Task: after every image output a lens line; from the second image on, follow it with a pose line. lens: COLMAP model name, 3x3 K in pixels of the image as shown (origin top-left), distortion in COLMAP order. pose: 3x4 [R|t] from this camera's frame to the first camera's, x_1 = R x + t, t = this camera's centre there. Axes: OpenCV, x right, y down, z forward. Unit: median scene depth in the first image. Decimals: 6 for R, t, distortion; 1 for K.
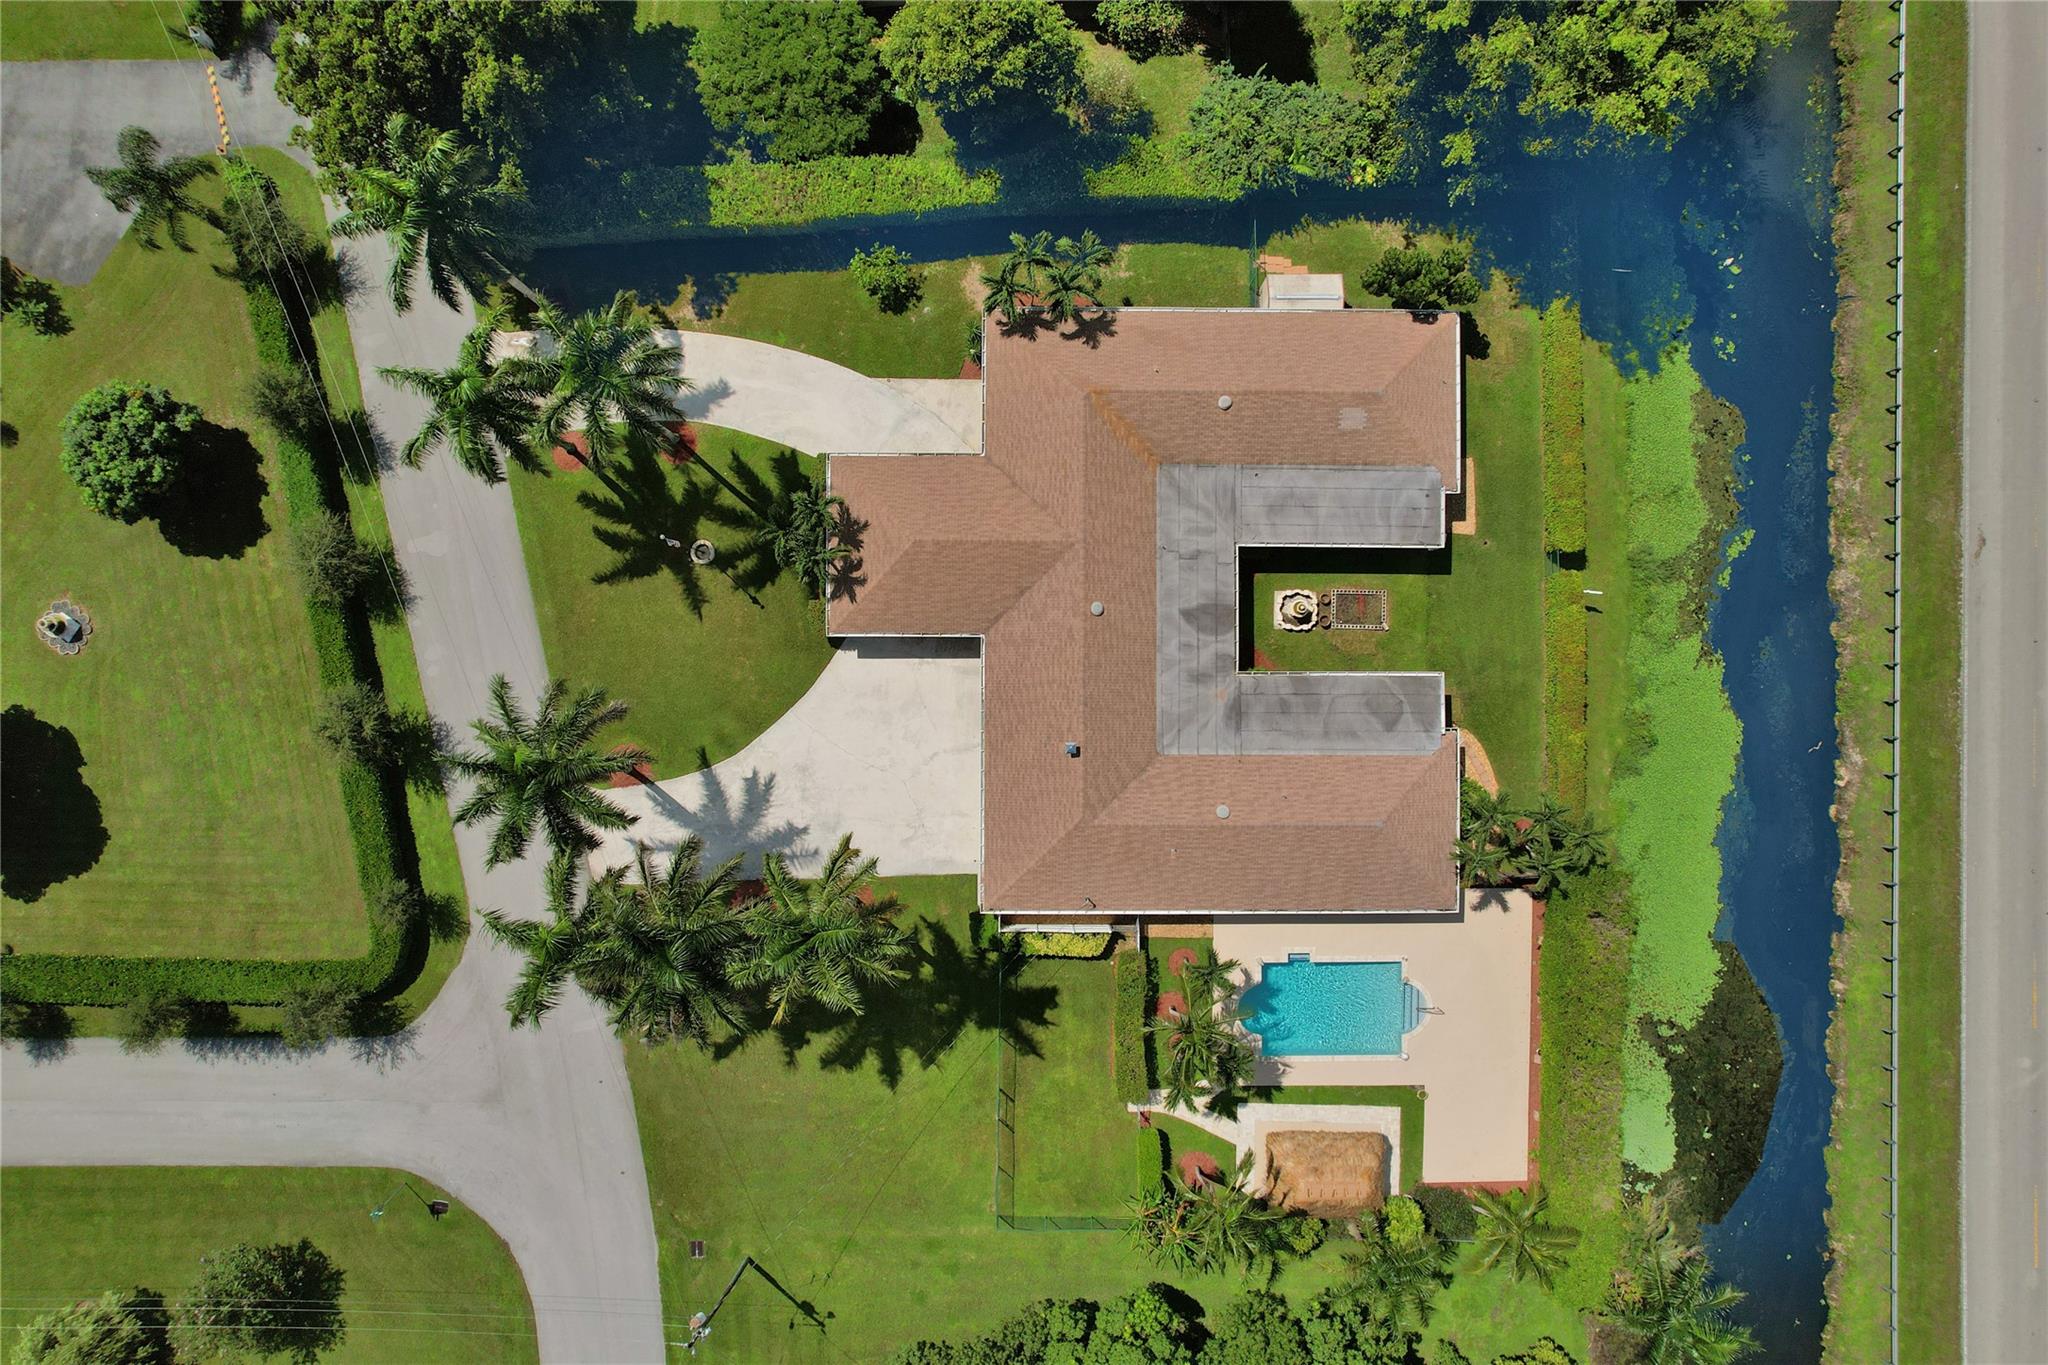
lens RADIAL K [[1311.0, 0, 1026.8], [0, 1311.0, 696.9], [0, 0, 1]] dist [-0.086514, 0.080979]
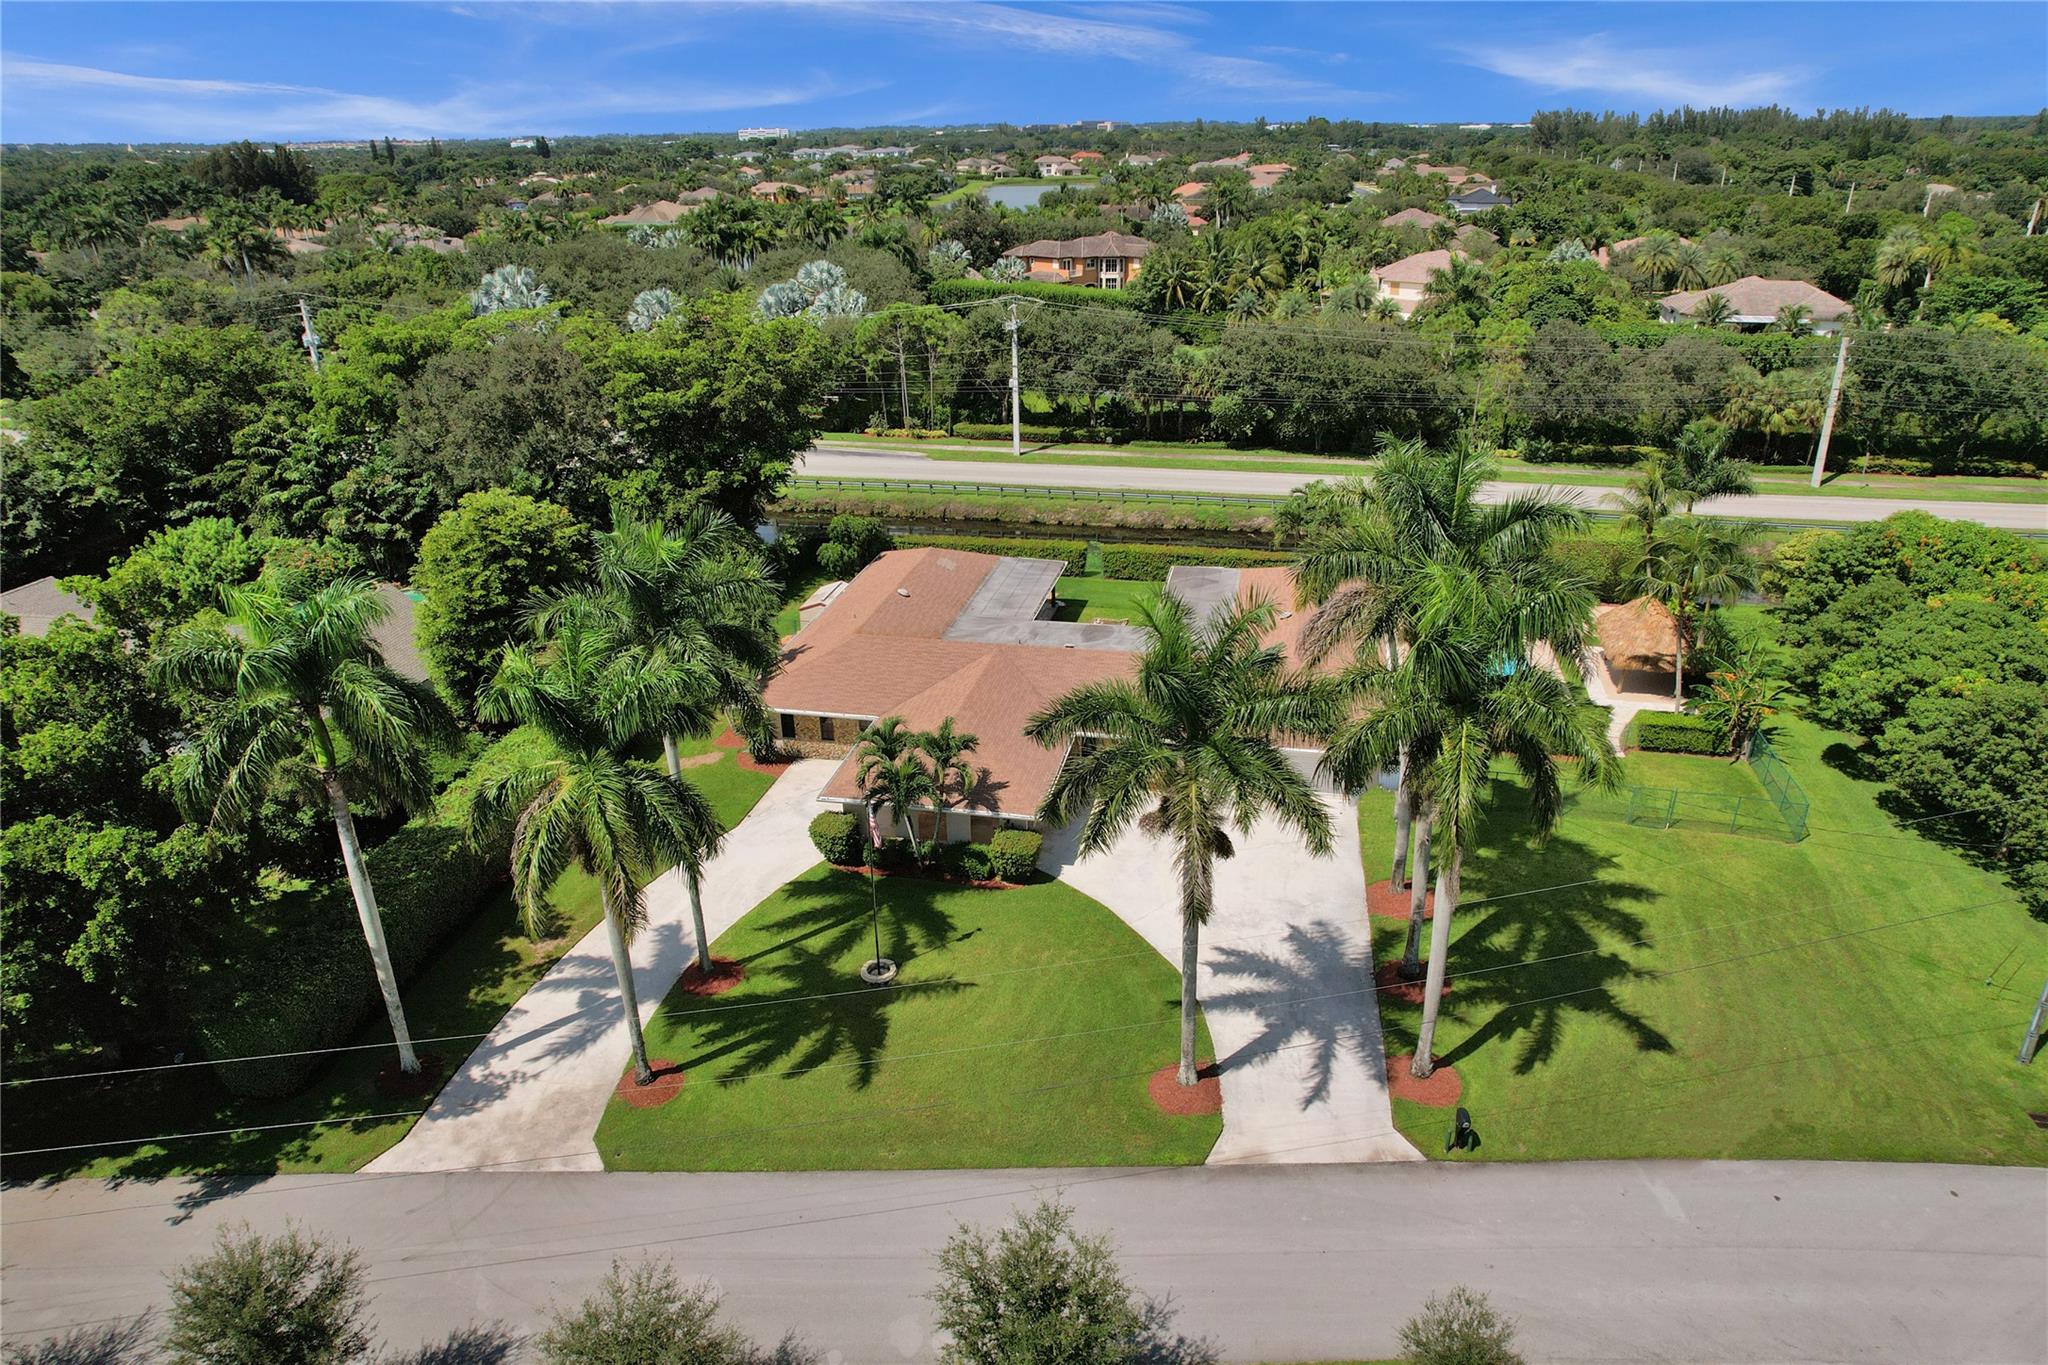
lens RADIAL K [[1311.0, 0, 1026.8], [0, 1311.0, 696.9], [0, 0, 1]] dist [-0.086514, 0.080979]
pose [[0.202389, -0.392874, 0.897044, -0.784365], [0.979168, 0.065878, -0.192066, 0.084792], [0.016362, 0.917230, 0.398023, 0.601257]]
